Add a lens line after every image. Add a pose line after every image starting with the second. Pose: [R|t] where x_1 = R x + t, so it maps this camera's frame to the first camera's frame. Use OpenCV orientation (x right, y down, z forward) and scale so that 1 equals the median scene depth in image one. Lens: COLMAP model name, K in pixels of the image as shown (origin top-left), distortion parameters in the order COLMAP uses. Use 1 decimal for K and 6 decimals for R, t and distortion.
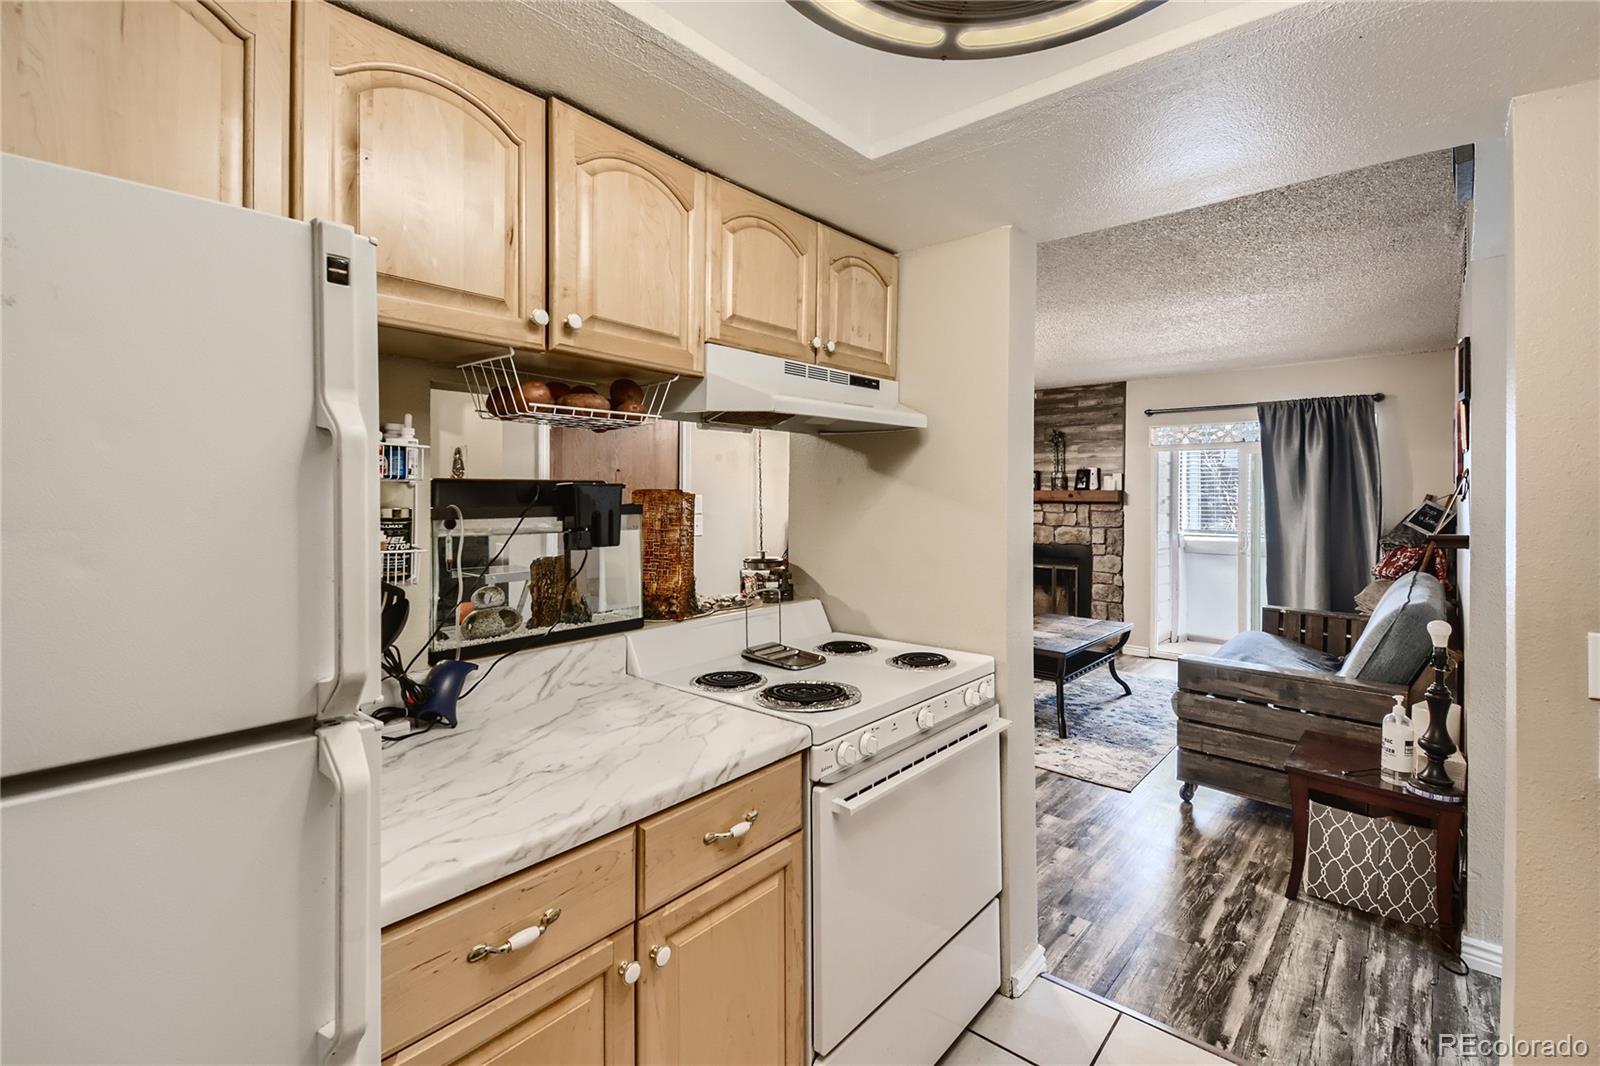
lens RADIAL K [[663.5, 0, 803.5], [0, 663.5, 504.4], [0, 0, 1]] dist [-0.024965, -0.001499]
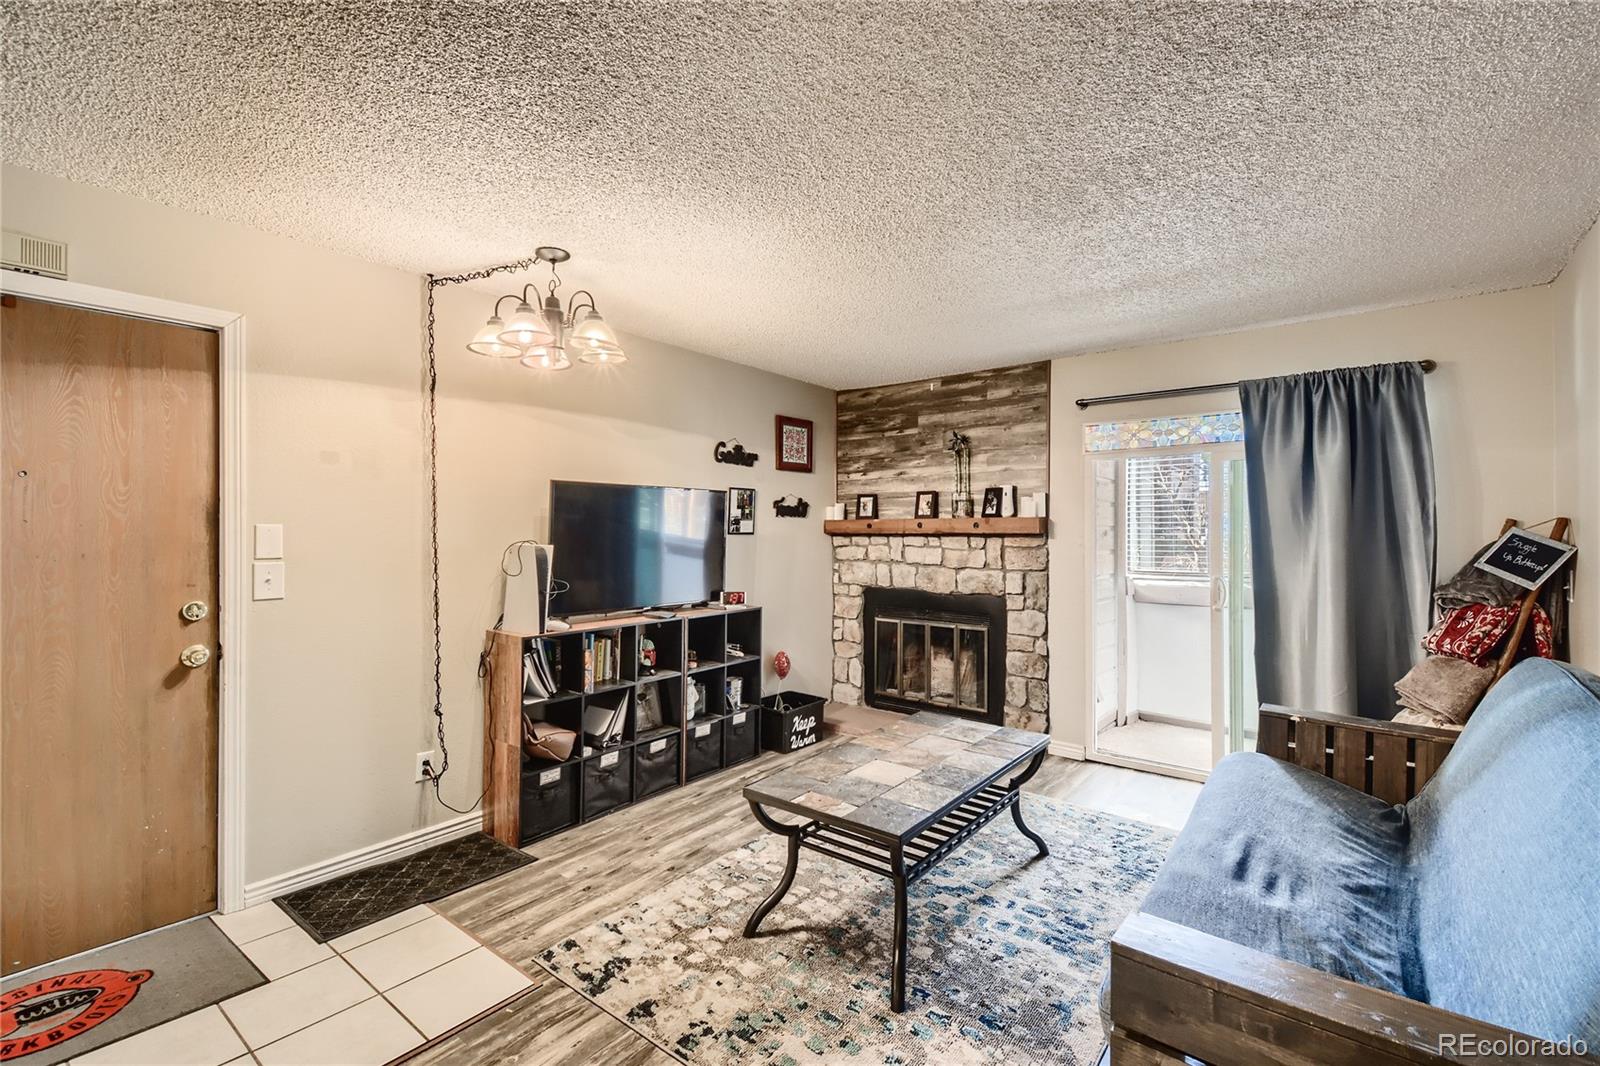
lens RADIAL K [[722.3, 0, 796.7], [0, 722.3, 537.1], [0, 0, 1]] dist [-0.016547, -0.002545]
pose [[0.996340, -0.005596, 0.085299, 0.149103], [0.005784, 0.999981, -0.001961, -0.000396], [-0.085287, 0.002447, 0.996353, 0.253939]]
